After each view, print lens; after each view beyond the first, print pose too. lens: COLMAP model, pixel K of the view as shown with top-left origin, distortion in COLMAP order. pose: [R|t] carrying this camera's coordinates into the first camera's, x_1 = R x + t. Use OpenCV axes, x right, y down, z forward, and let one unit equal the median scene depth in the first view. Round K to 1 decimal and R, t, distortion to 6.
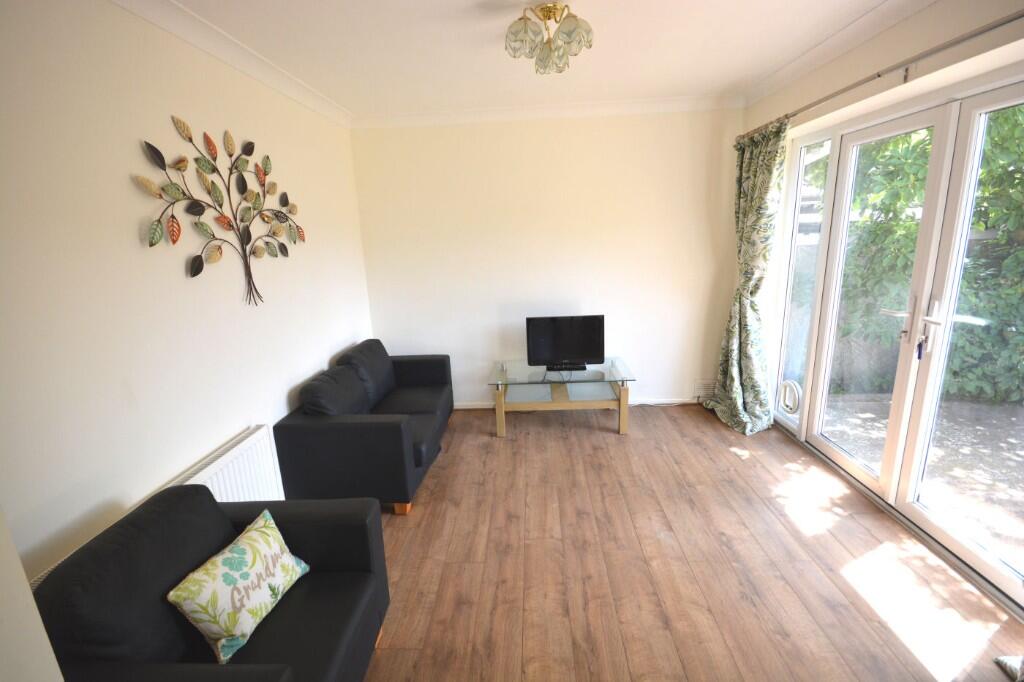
lens RADIAL K [[451.6, 0, 515.3], [0, 451.6, 337.2], [0, 0, 1]] dist [0.002232, 0.000243]
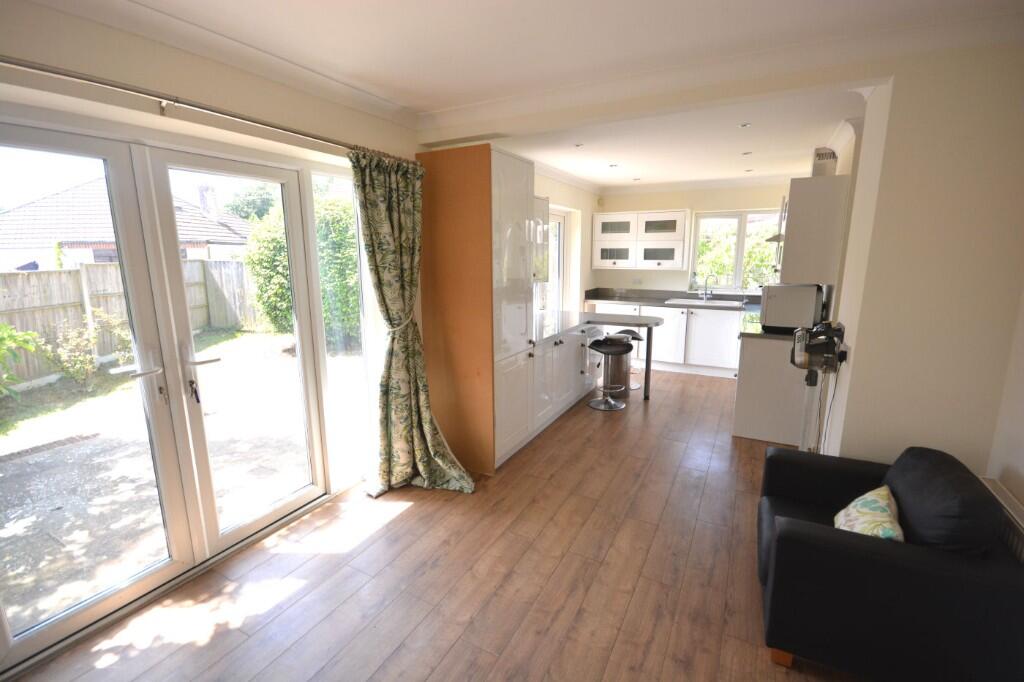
lens RADIAL K [[451.6, 0, 513.1], [0, 451.6, 339.5], [0, 0, 1]] dist [0.002232, 0.000243]
pose [[-0.897468, -0.047516, 0.438513, -0.150808], [0.130432, 0.921128, 0.366756, -0.332951], [-0.421354, 0.386348, -0.820485, 1.392599]]
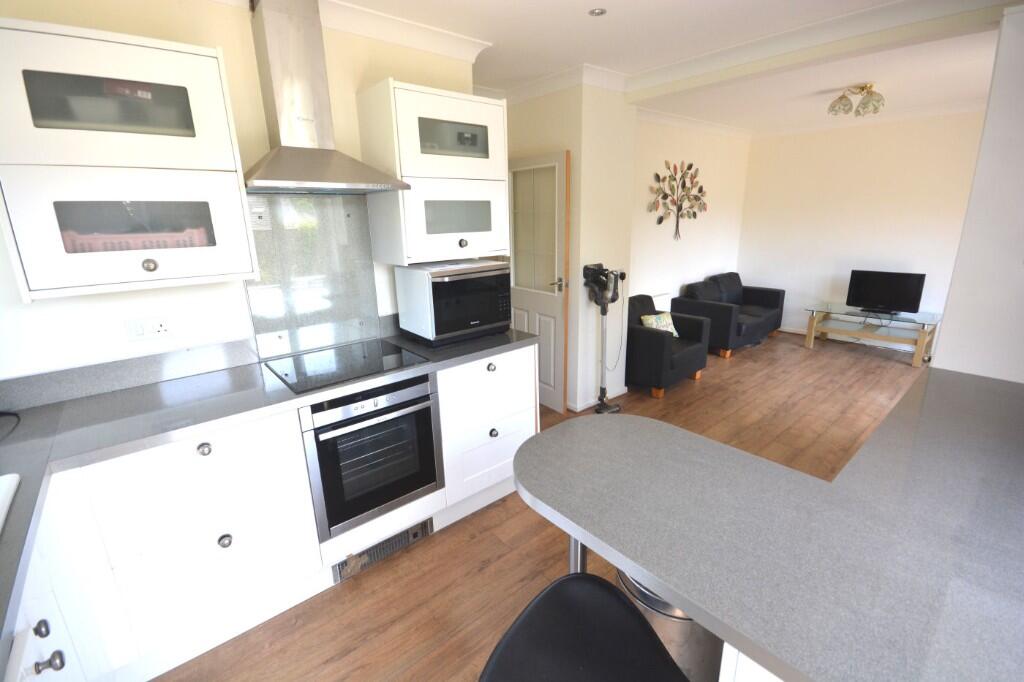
lens RADIAL K [[451.6, 0, 514.6], [0, 451.6, 336.1], [0, 0, 1]] dist [0.002232, 0.000243]
pose [[0.679193, 0.212348, -0.702570, 0.529091], [-0.169318, 0.976745, 0.131532, 0.229572], [0.714162, 0.029622, 0.699353, -1.083975]]
